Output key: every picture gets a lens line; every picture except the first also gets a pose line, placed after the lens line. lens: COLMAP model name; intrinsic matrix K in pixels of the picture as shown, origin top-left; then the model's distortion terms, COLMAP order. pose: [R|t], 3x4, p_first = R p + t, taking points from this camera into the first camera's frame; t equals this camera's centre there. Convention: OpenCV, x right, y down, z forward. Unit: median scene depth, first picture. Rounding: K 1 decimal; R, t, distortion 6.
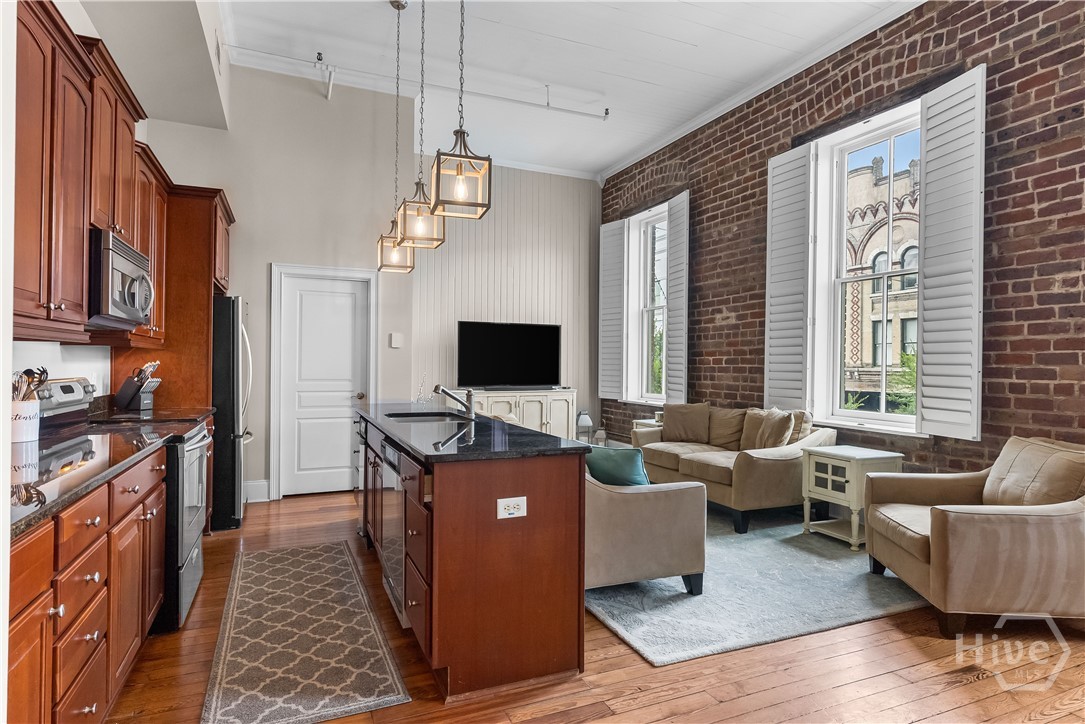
lens RADIAL K [[586.2, 0, 538.7], [0, 586.2, 362.9], [0, 0, 1]] dist [-0.005017, 0.001132]
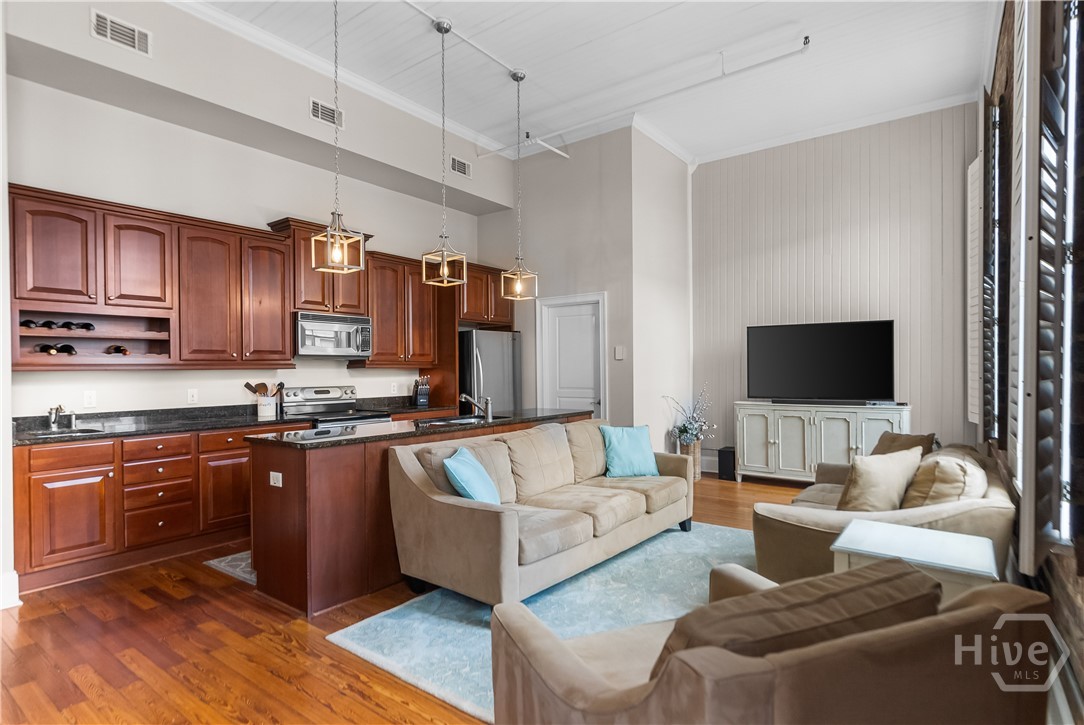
lens RADIAL K [[557.6, 0, 540.1], [0, 557.6, 375.6], [0, 0, 1]] dist [-0.000760, -0.002341]
pose [[0.505030, -0.001766, -0.863100, 0.808636], [0.011684, 0.999920, 0.004791, -0.004273], [0.863023, -0.012504, 0.505010, 0.477293]]
